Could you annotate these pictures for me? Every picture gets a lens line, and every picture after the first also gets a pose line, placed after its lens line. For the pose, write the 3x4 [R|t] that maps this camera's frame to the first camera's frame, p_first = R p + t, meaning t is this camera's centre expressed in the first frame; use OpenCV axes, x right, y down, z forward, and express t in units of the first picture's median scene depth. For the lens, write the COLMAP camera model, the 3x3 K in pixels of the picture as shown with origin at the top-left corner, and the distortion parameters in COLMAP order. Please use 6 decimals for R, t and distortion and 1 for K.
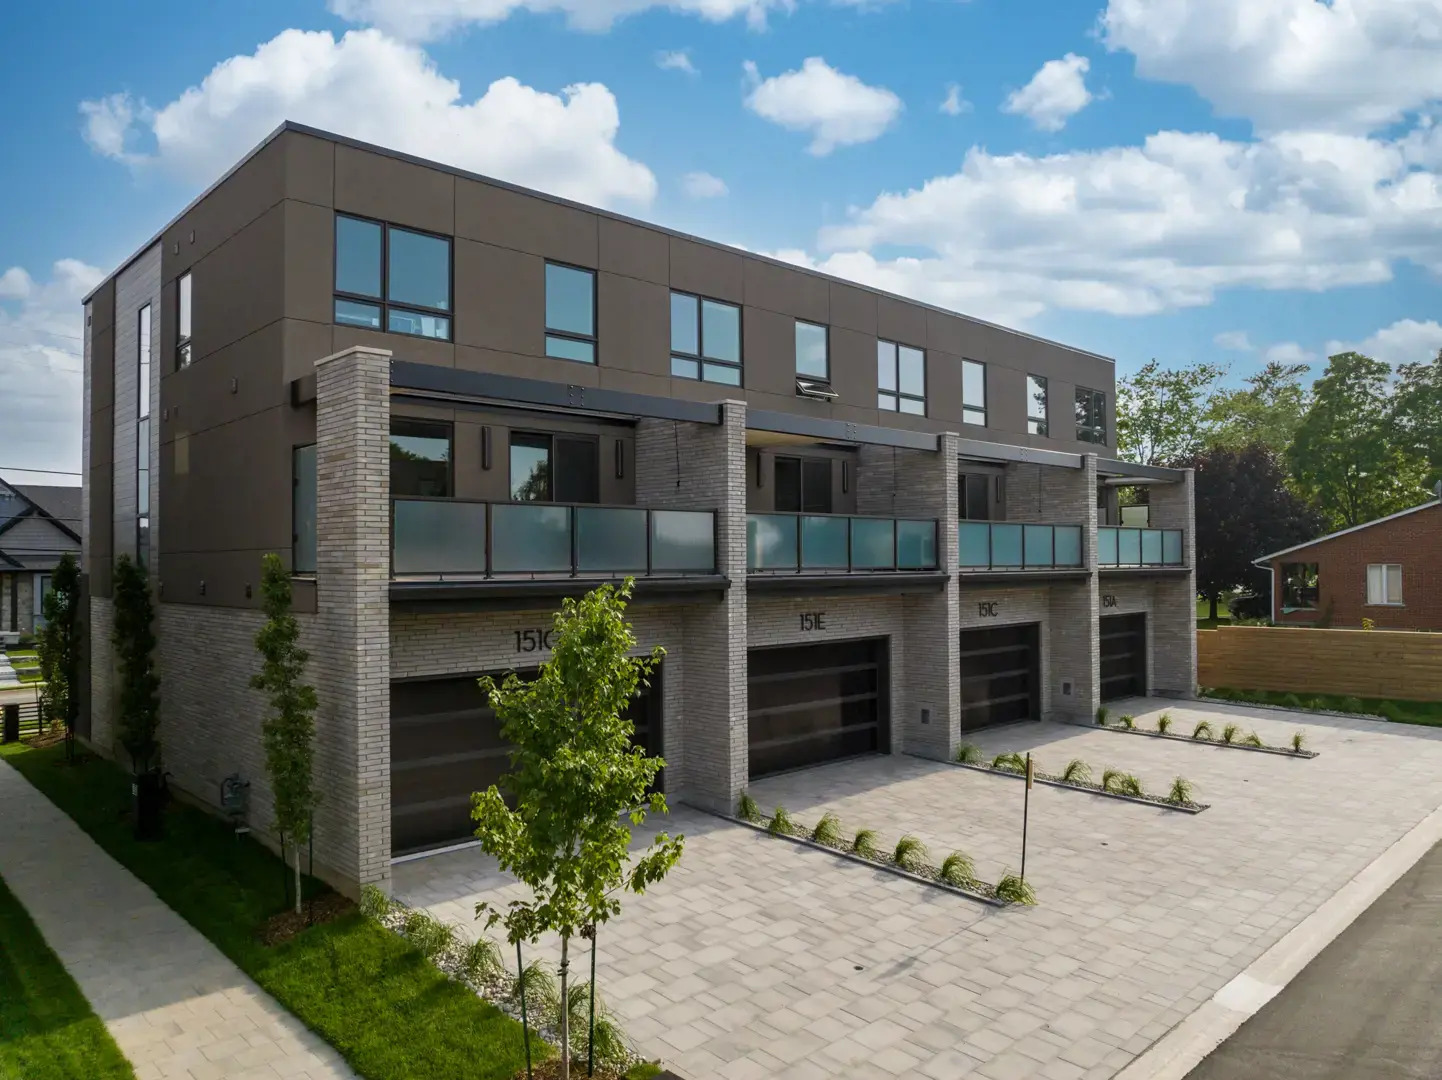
lens RADIAL K [[1024.9, 0, 721.0], [0, 1024.9, 540.0], [0, 0, 1]] dist [-0.028374, -0.000094]
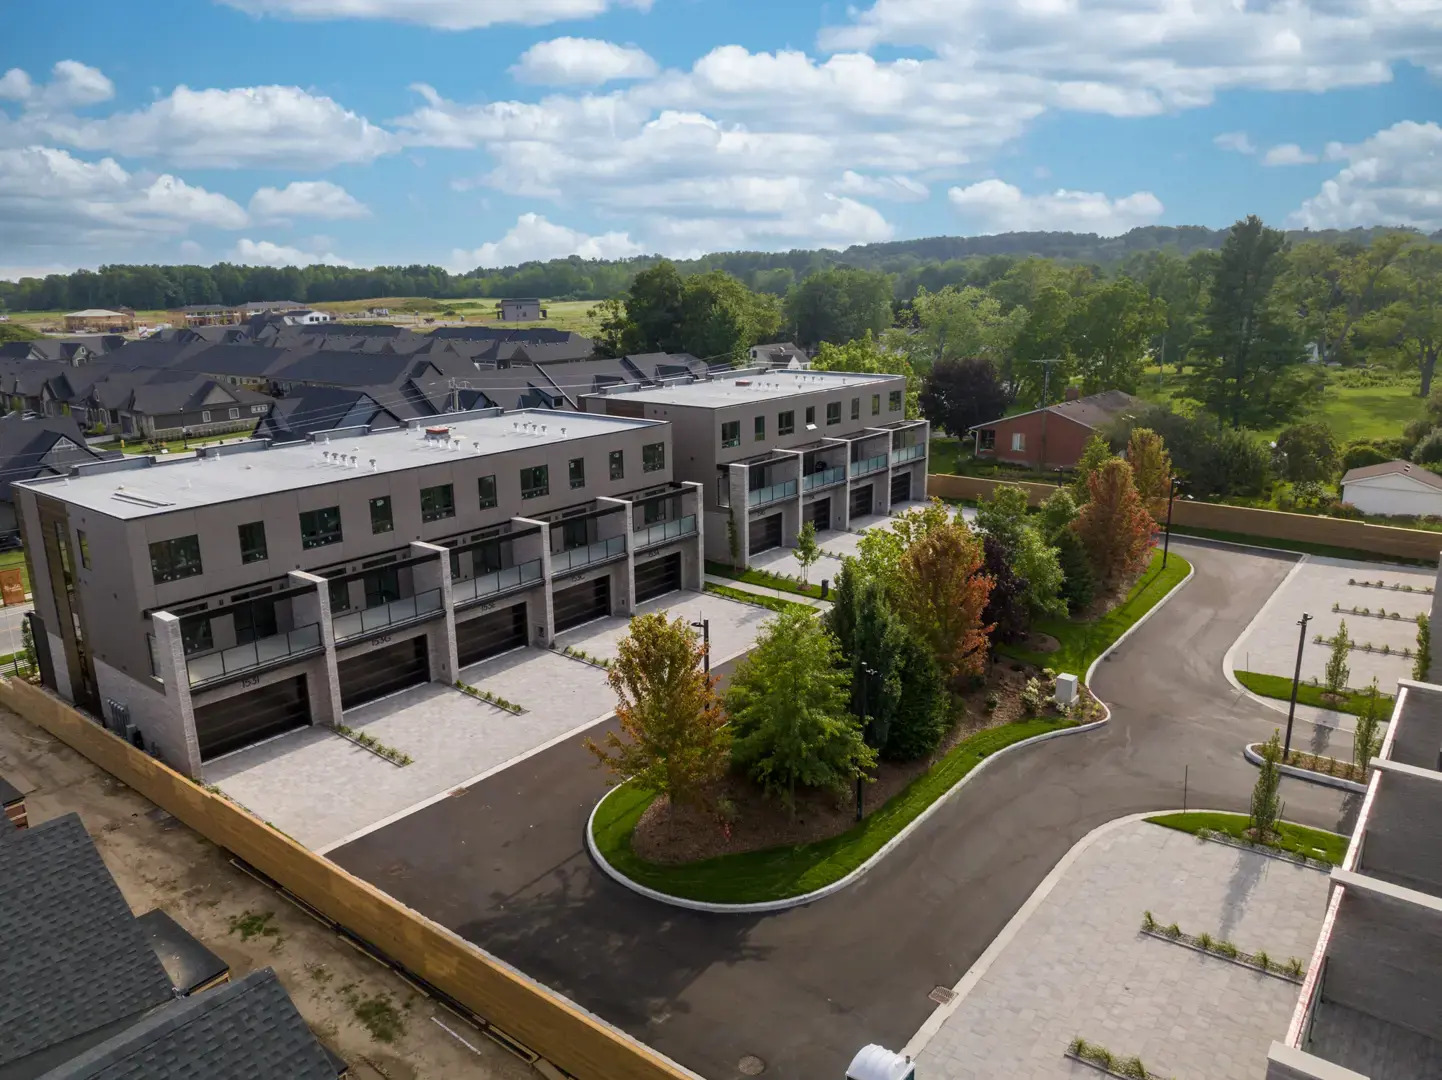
lens RADIAL K [[1007.9, 0, 721.0], [0, 1007.9, 540.0], [0, 0, 1]] dist [-0.033114, 0.001531]
pose [[0.993432, -0.026823, 0.111233, -0.576491], [-0.004667, 0.961826, 0.273621, -0.673433], [-0.114326, -0.272343, 0.955384, -2.232562]]
